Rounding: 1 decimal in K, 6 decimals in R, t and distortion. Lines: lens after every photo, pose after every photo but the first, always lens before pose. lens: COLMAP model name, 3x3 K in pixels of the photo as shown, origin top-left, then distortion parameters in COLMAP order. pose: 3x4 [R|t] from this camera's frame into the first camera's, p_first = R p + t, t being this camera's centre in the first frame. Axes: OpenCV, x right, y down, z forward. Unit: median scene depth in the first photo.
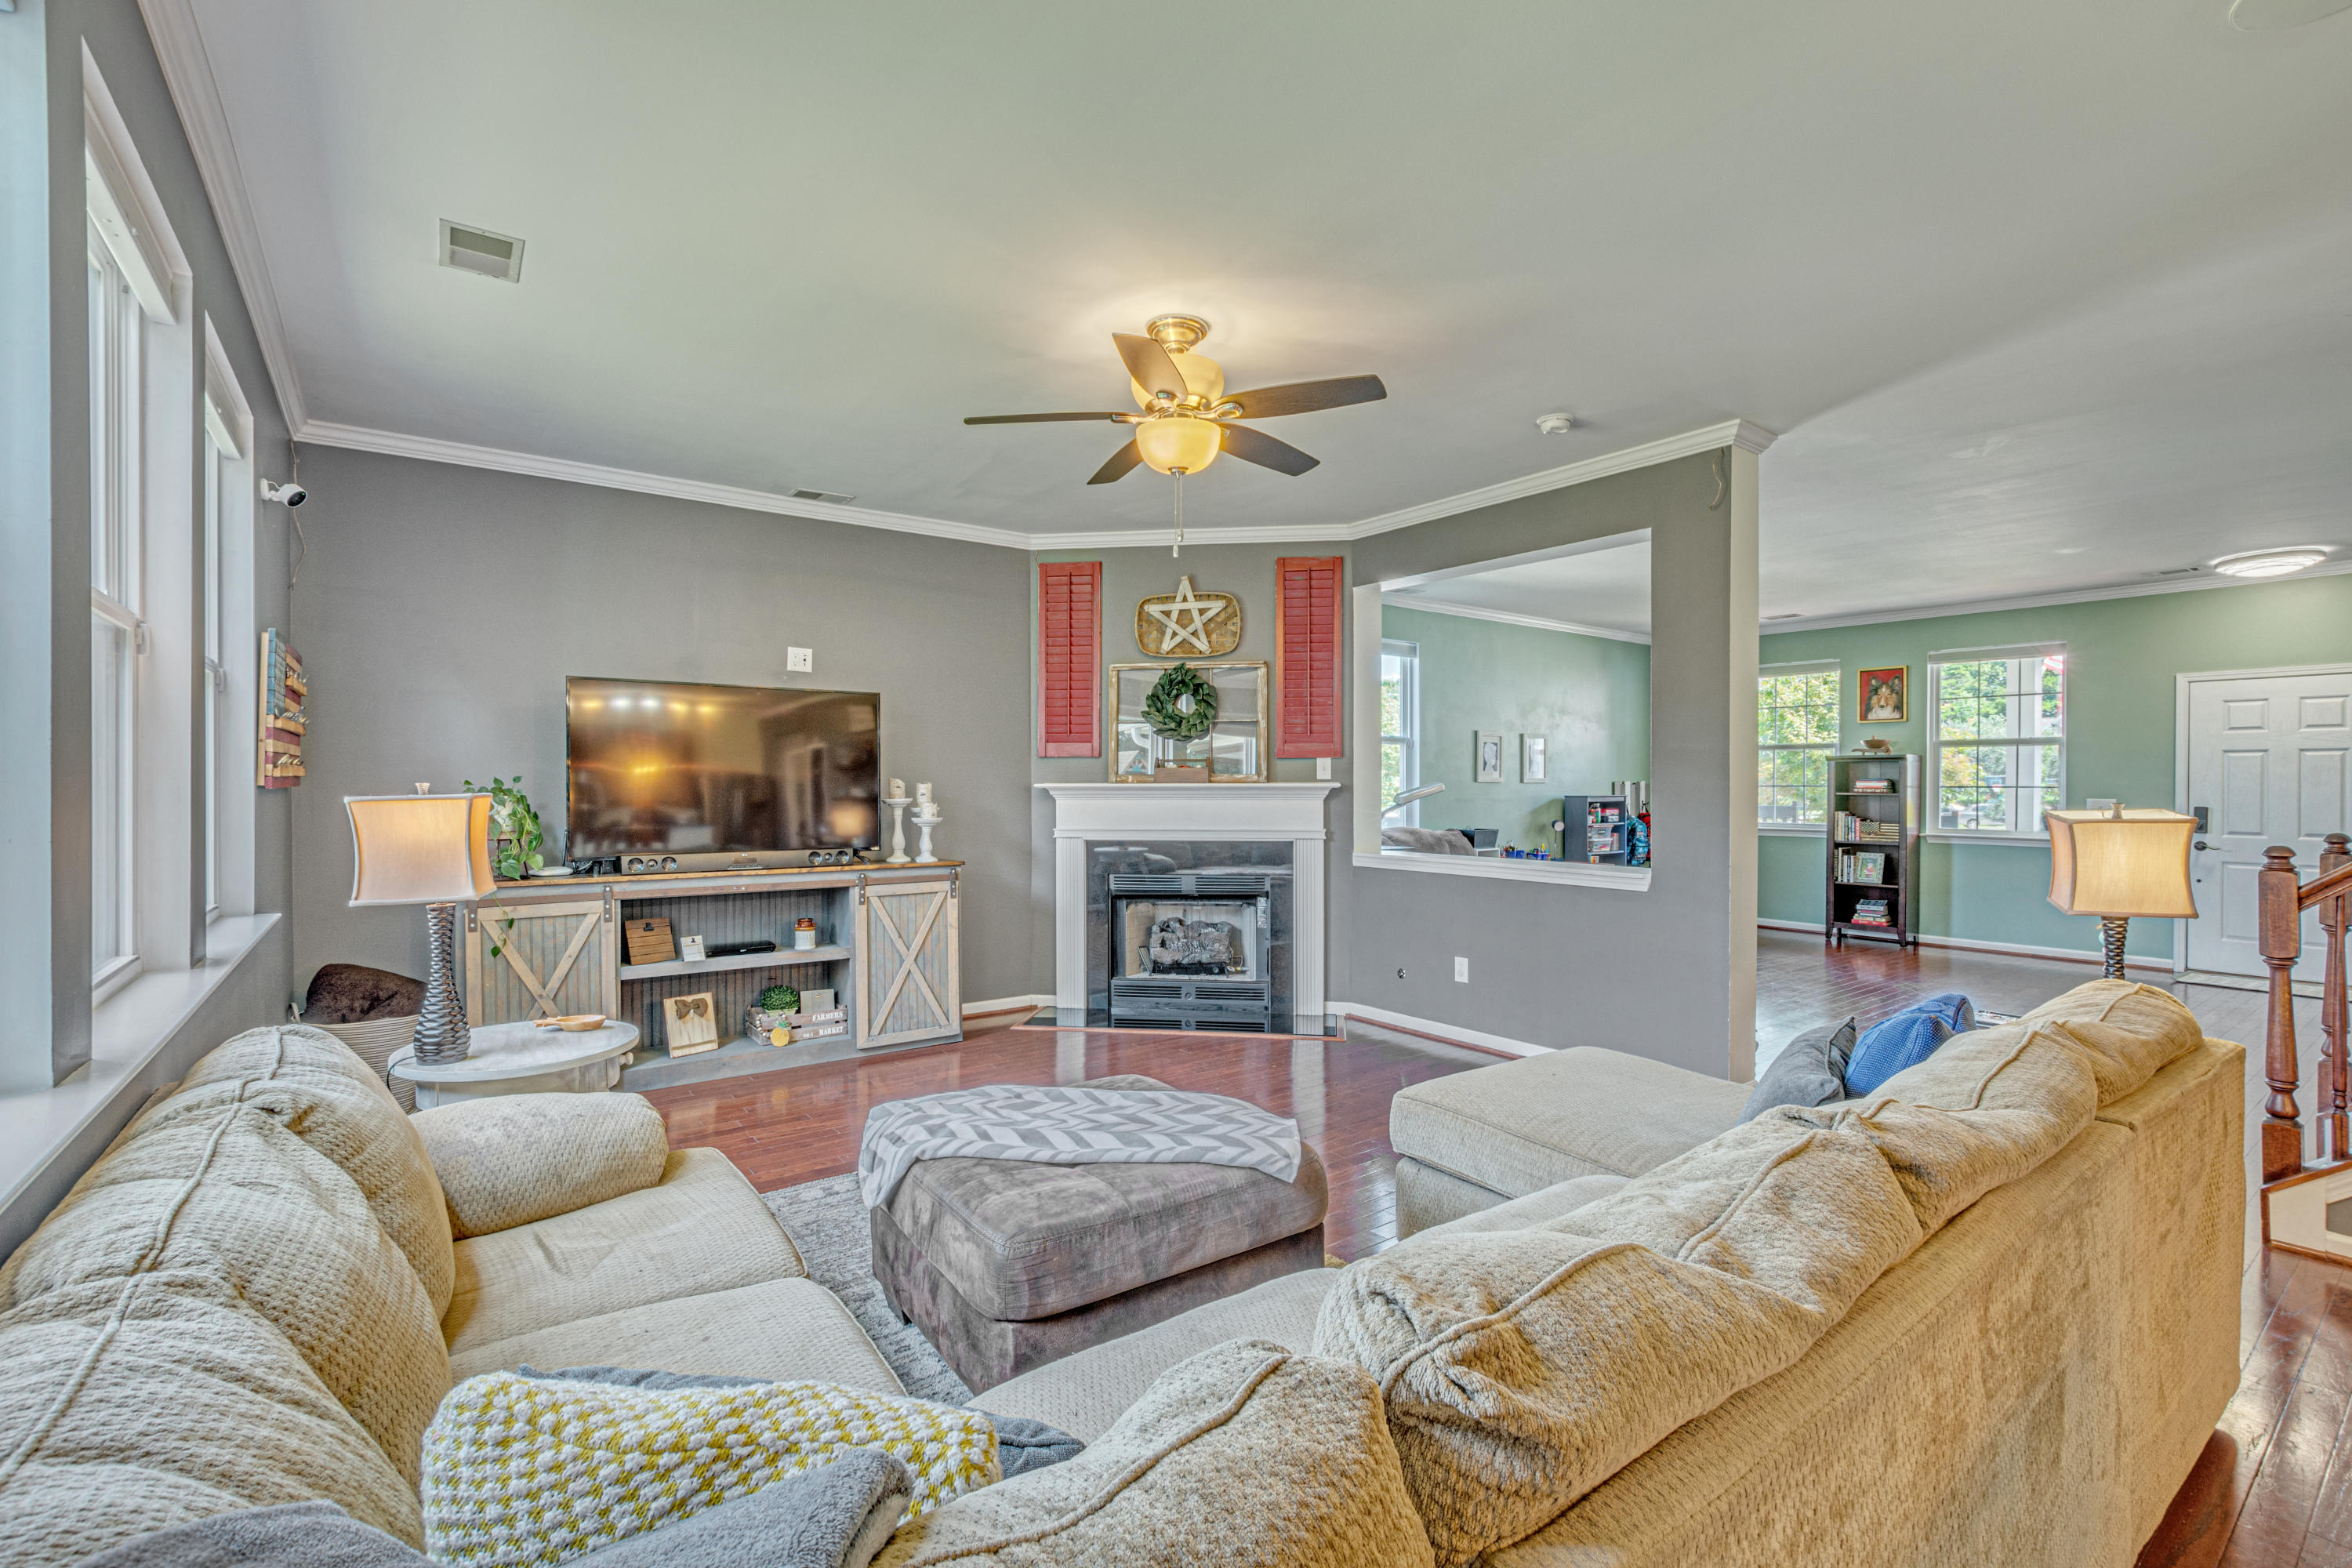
lens RADIAL K [[1018.1, 0, 1176.0], [0, 1018.1, 784.0], [0, 0, 1]] dist [-0.014923, 0.000752]
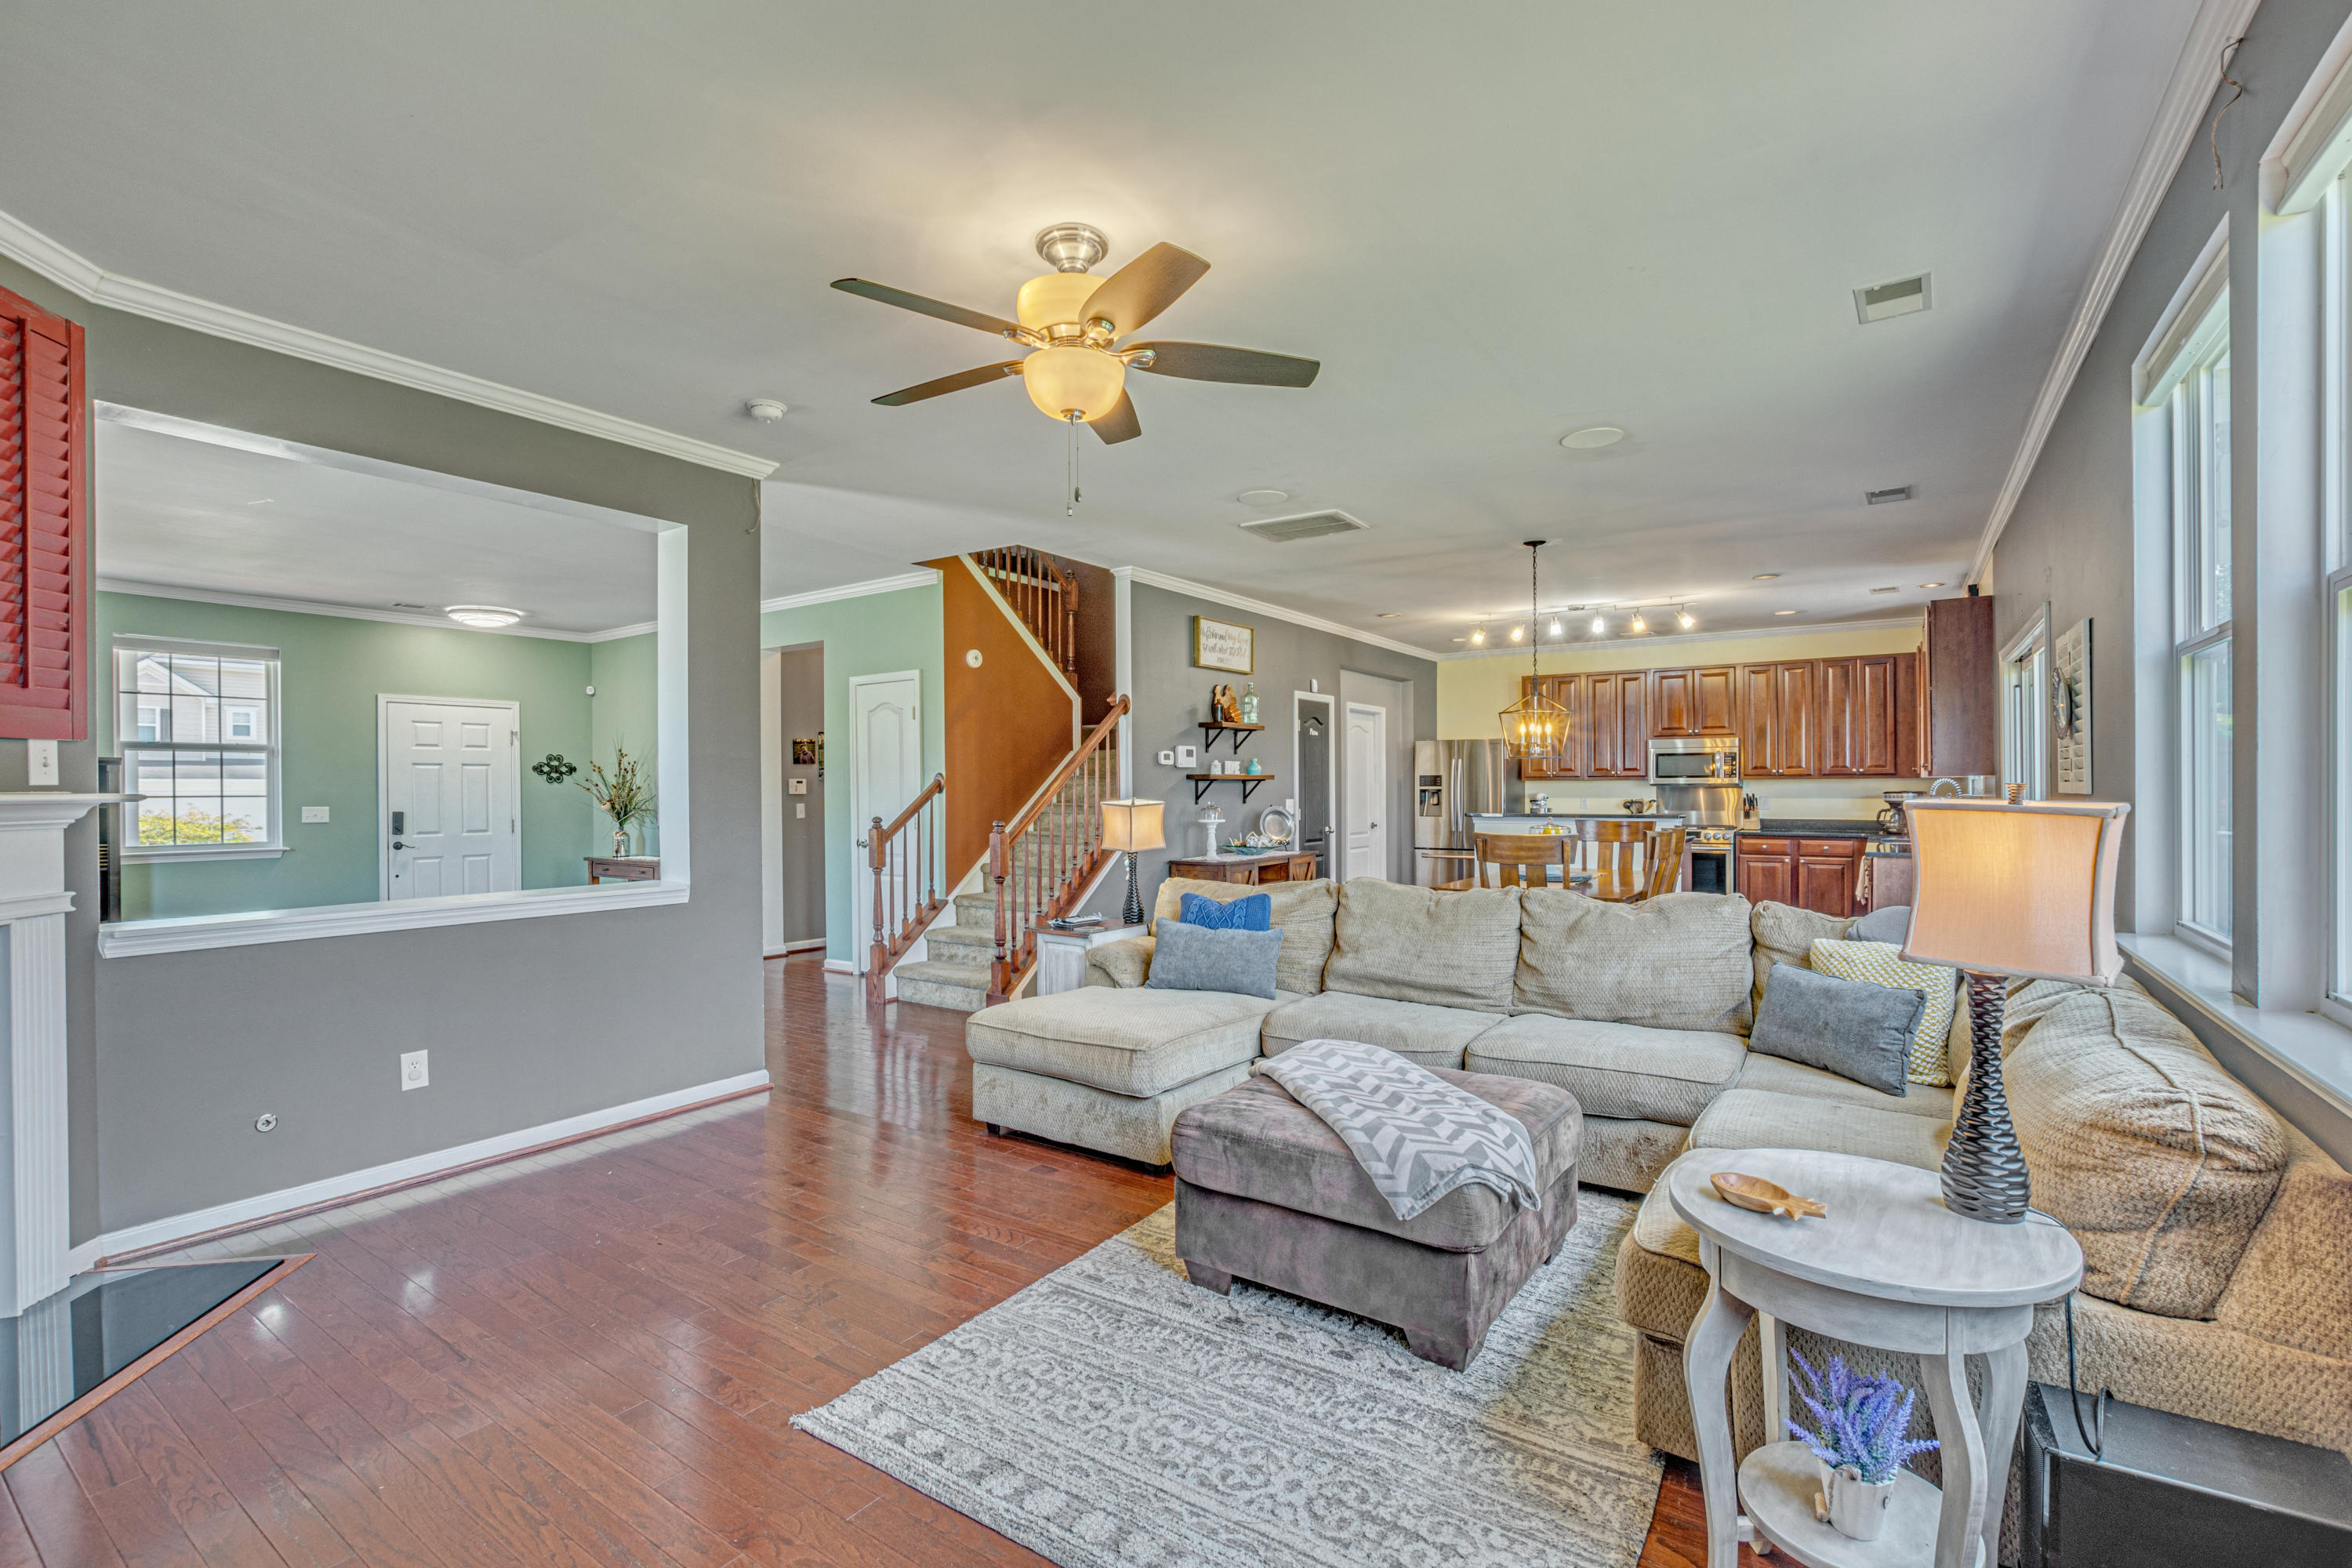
lens RADIAL K [[1027.6, 0, 1183.8], [0, 1027.6, 791.6], [0, 0, 1]] dist [-0.022017, 0.000298]
pose [[-0.324740, -0.003314, 0.945797, -0.362504], [0.006565, 0.999962, 0.005758, -0.000848], [-0.945780, 0.008079, -0.324706, 0.526669]]
